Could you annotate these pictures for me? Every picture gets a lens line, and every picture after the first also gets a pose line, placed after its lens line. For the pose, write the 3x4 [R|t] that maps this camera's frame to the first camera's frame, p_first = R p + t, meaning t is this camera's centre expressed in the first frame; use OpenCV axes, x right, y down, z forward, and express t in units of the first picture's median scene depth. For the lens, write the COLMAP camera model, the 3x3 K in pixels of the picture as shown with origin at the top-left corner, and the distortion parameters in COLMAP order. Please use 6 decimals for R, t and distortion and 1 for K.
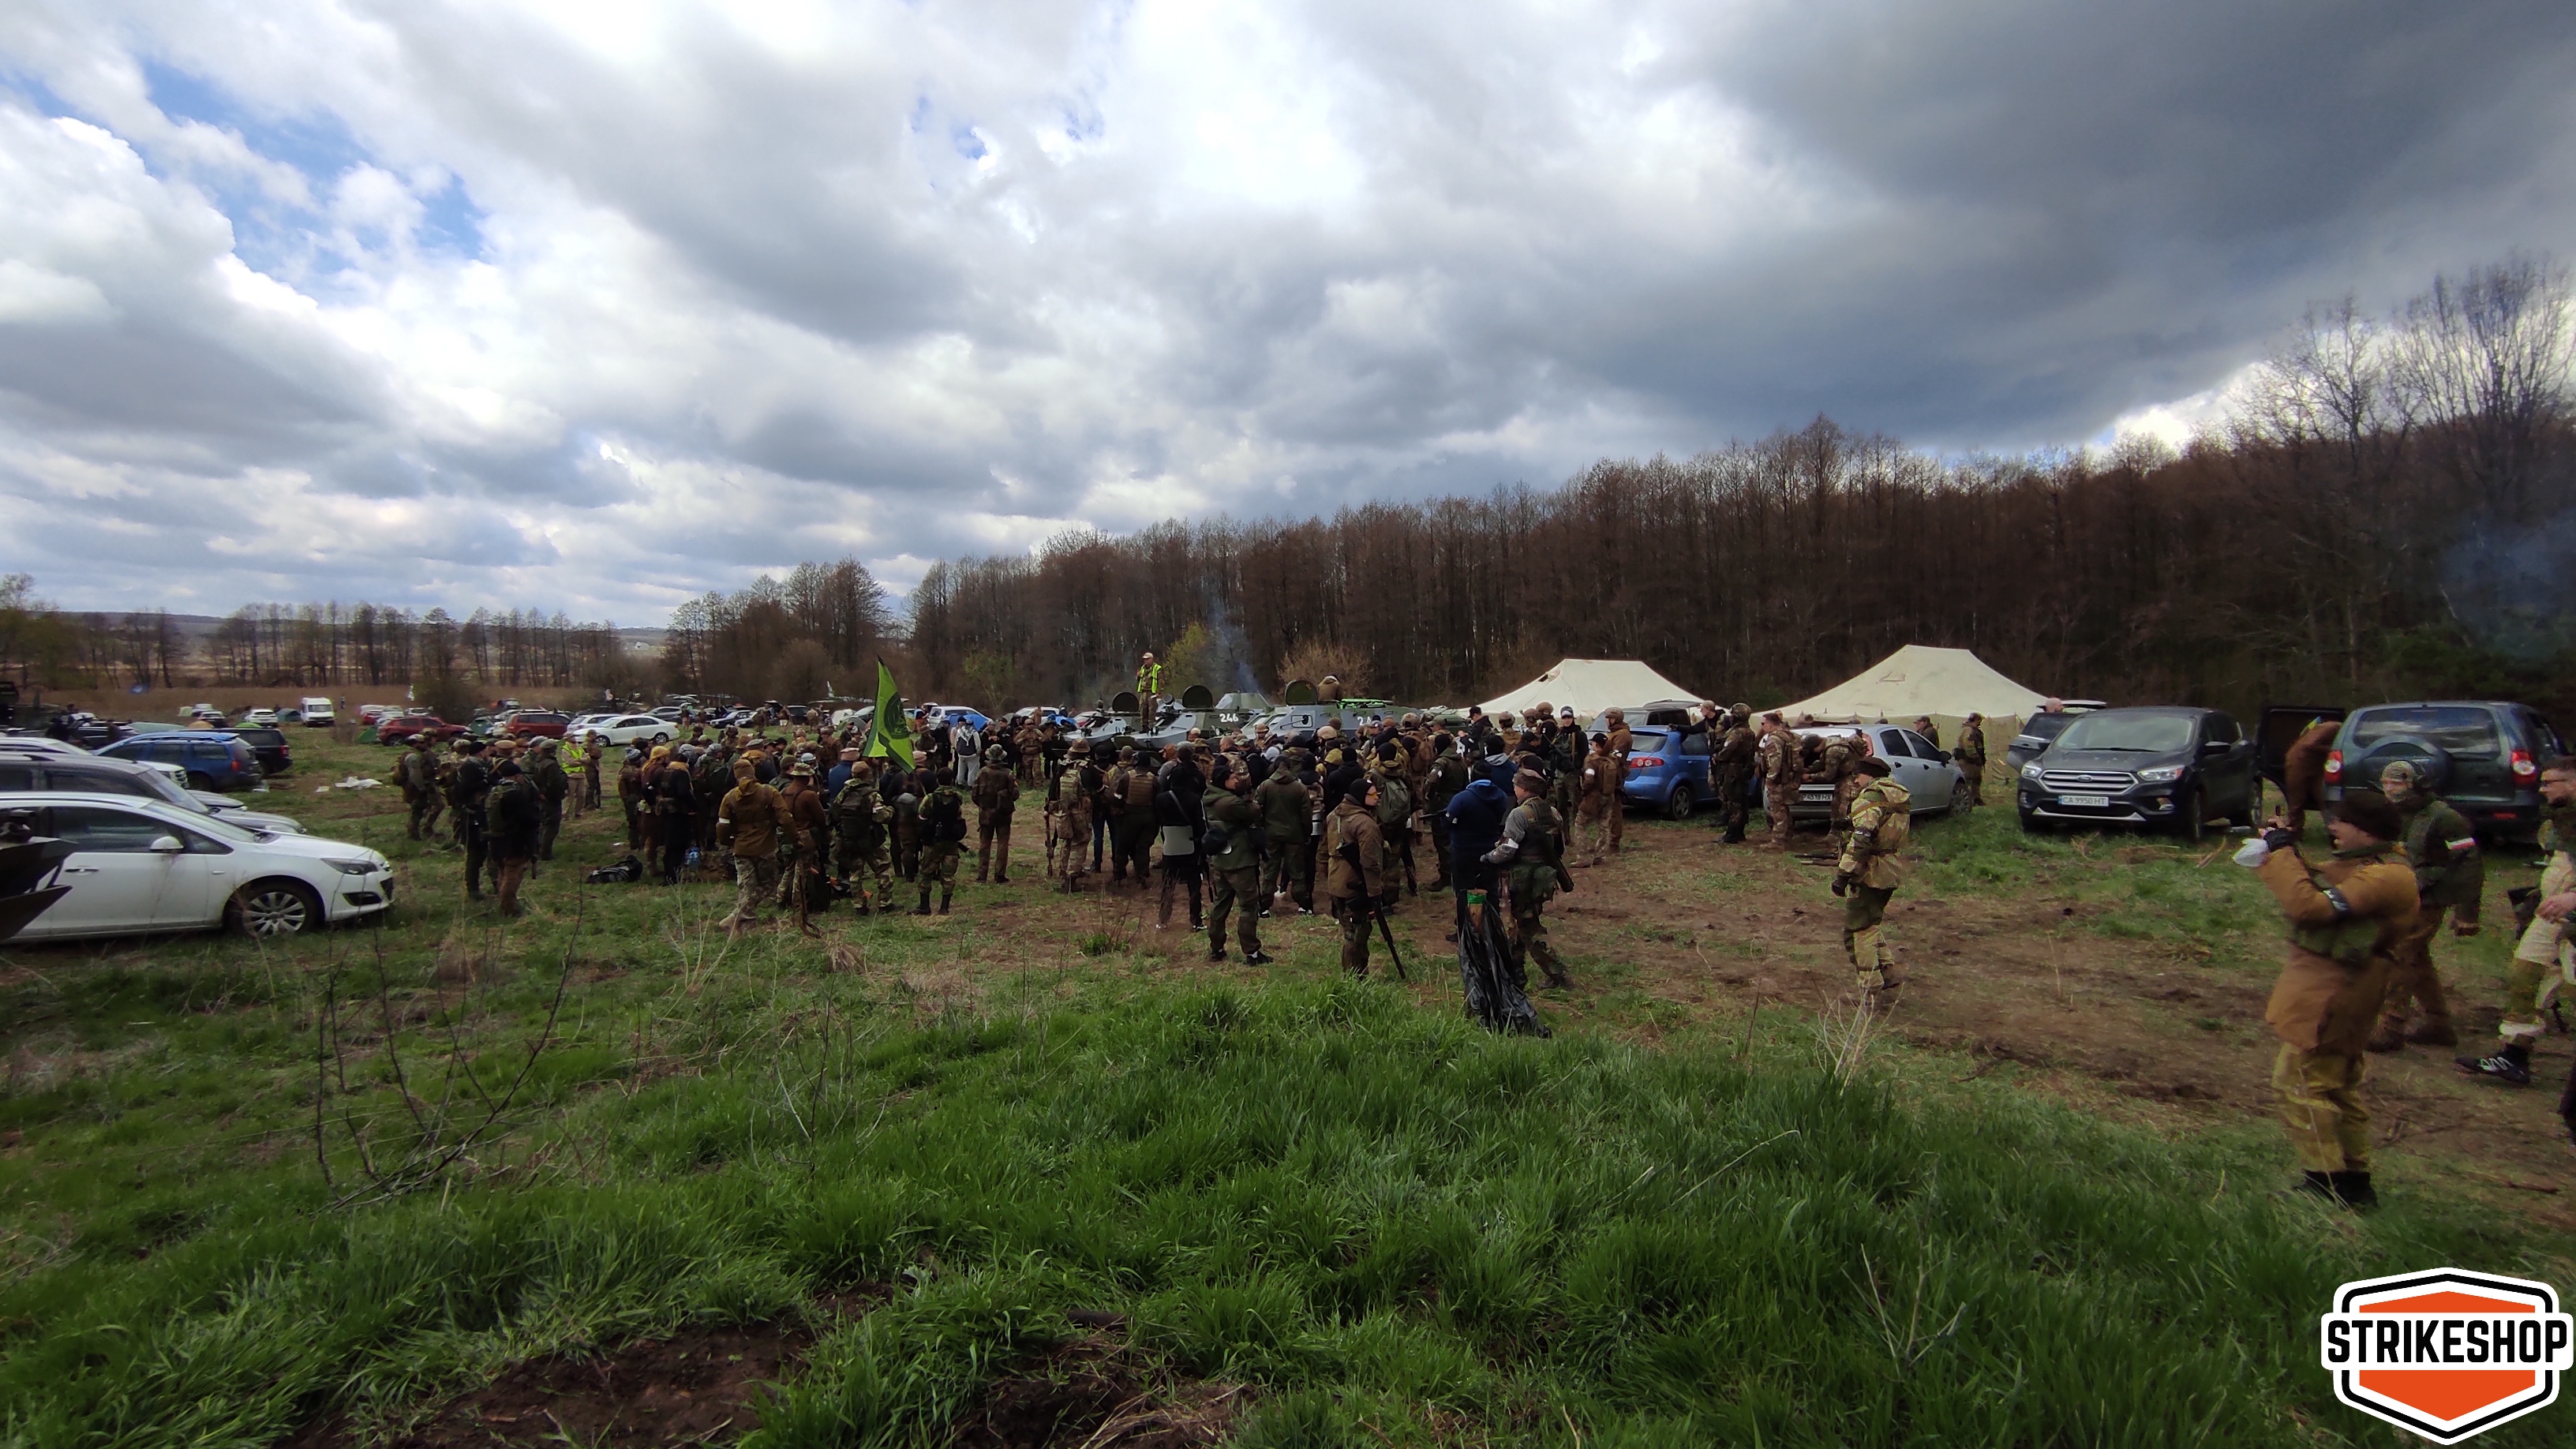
lens RADIAL K [[1955.3, 0, 1286.8], [0, 1955.3, 715.8], [0, 0, 1]] dist [-0.016194, -0.000468]
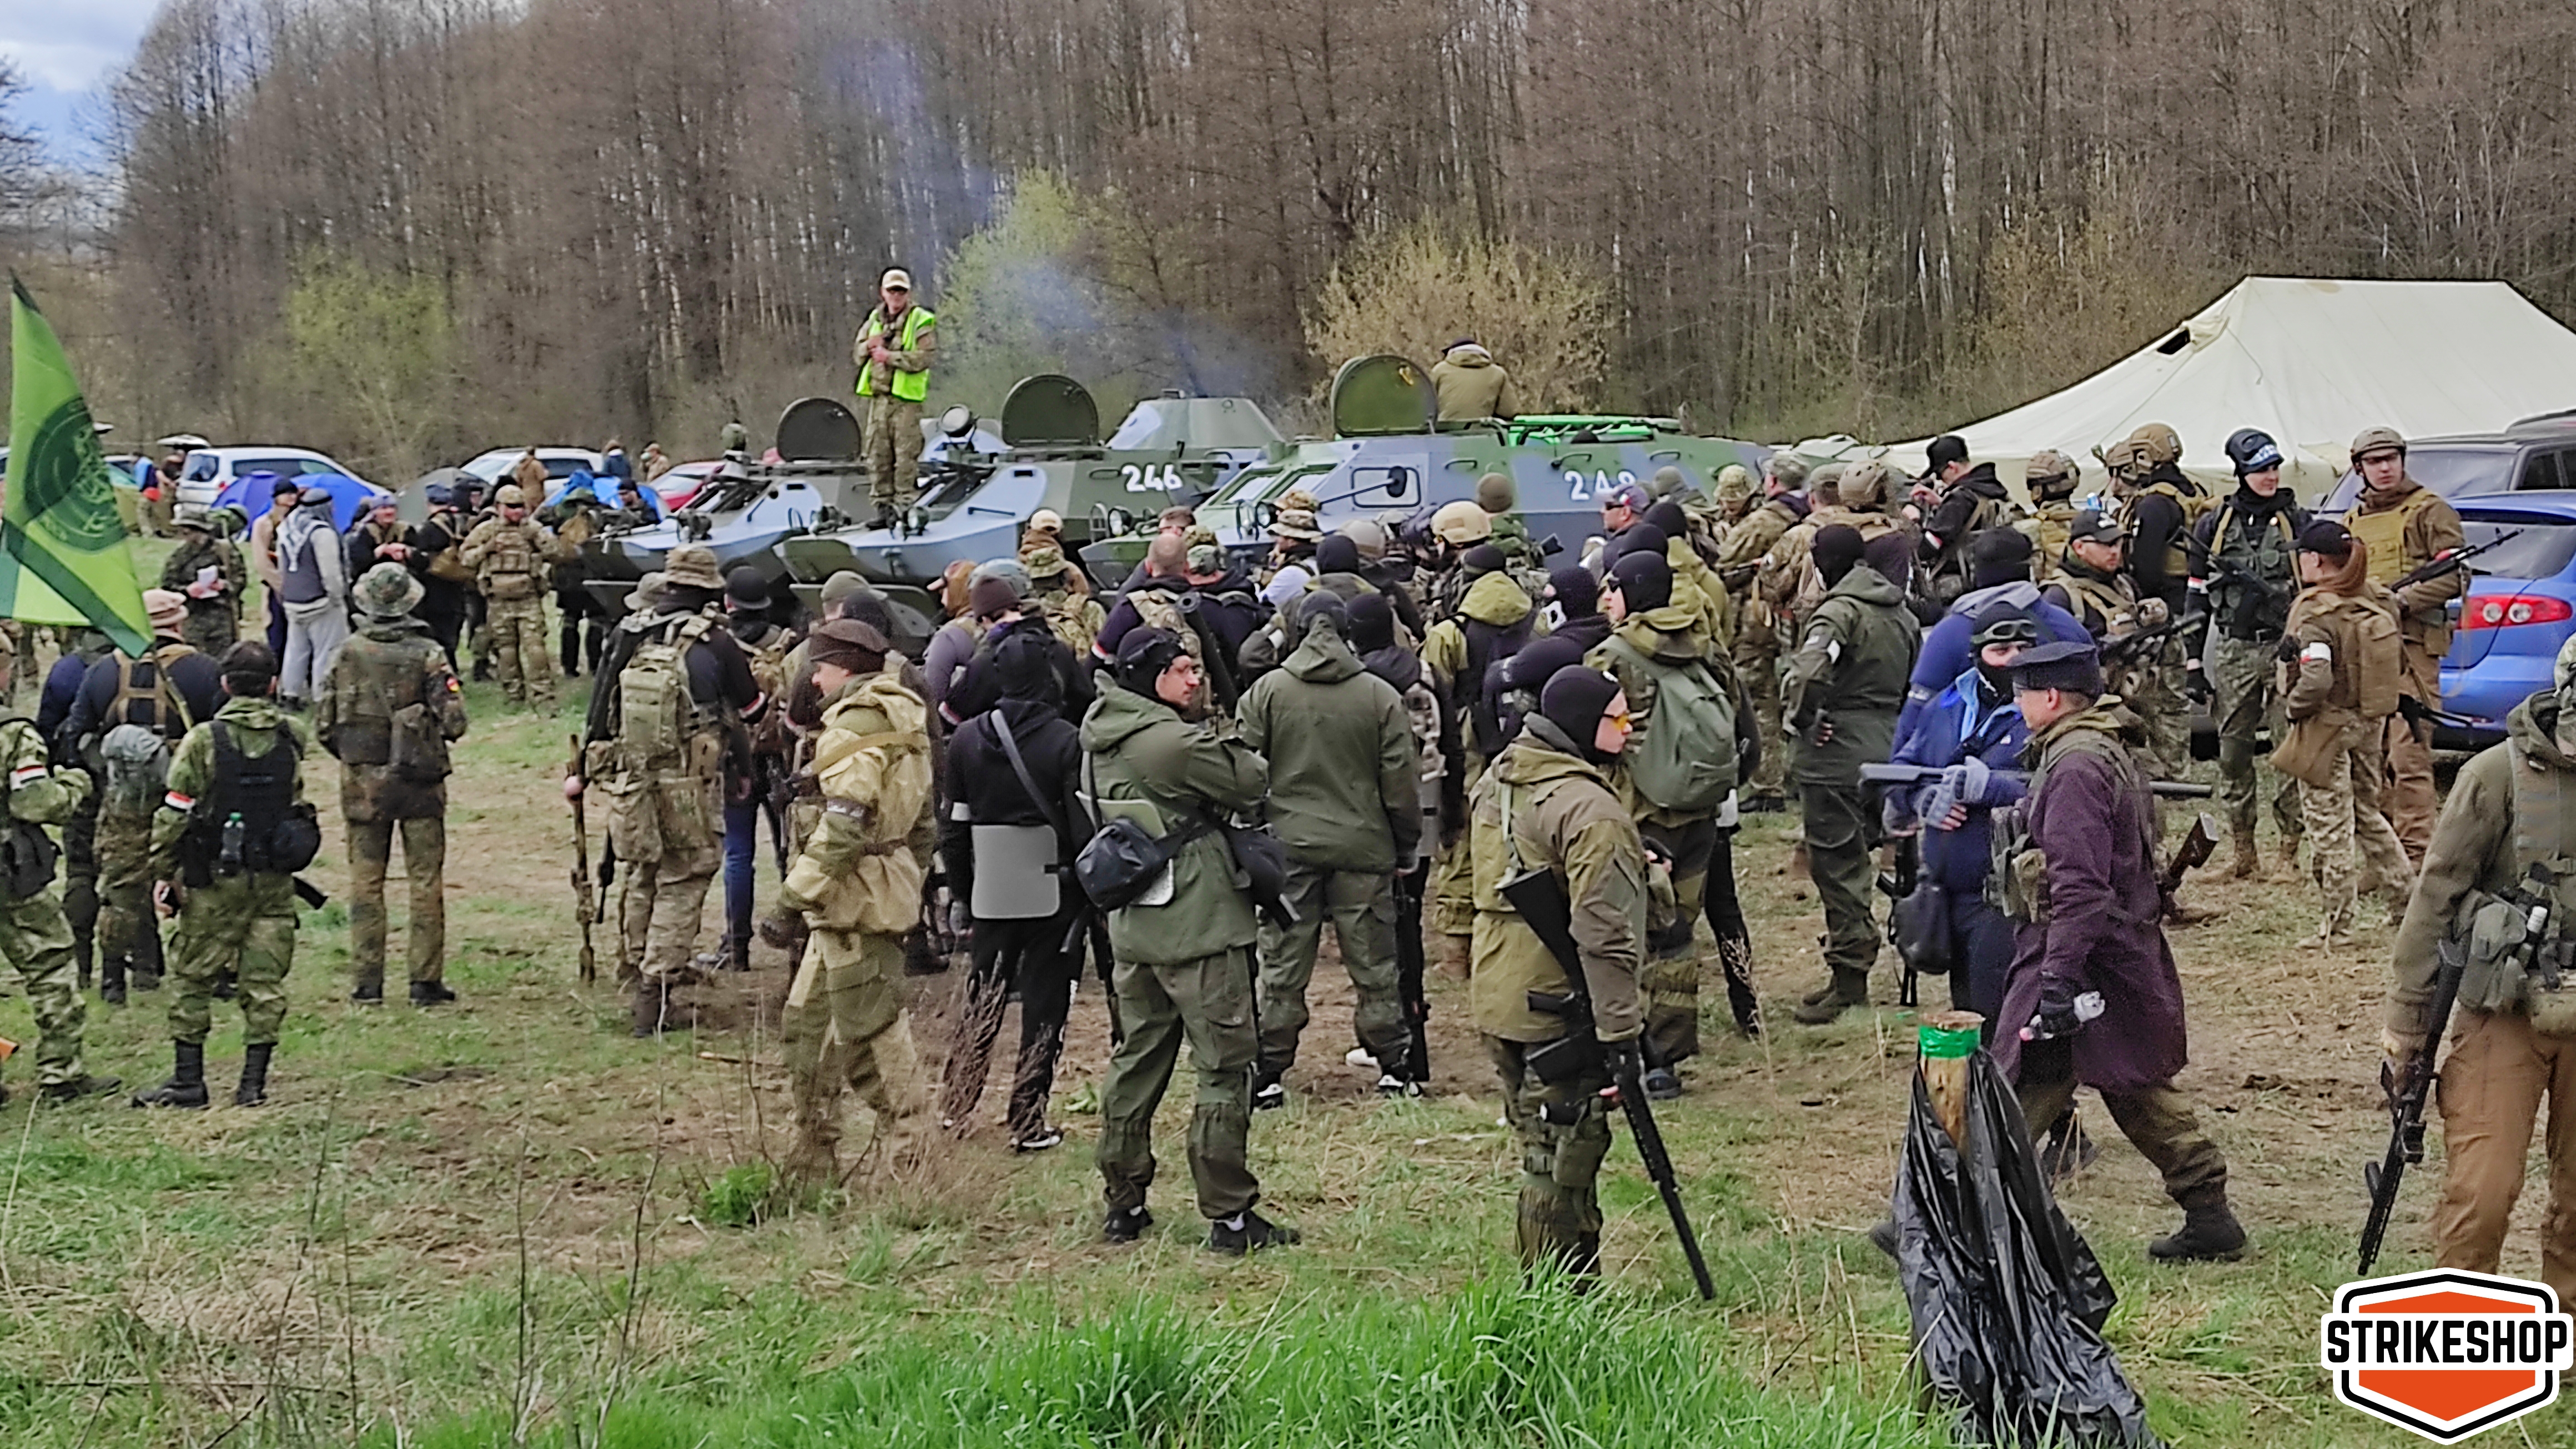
lens RADIAL K [[2089.8, 0, 1302.6], [0, 2089.8, 726.1], [0, 0, 1]] dist [0.031060, 0.000501]
pose [[0.994830, -0.013069, 0.100709, -0.039765], [0.005099, 0.996862, 0.078999, 0.014166], [-0.101425, -0.078077, 0.991775, 0.658469]]
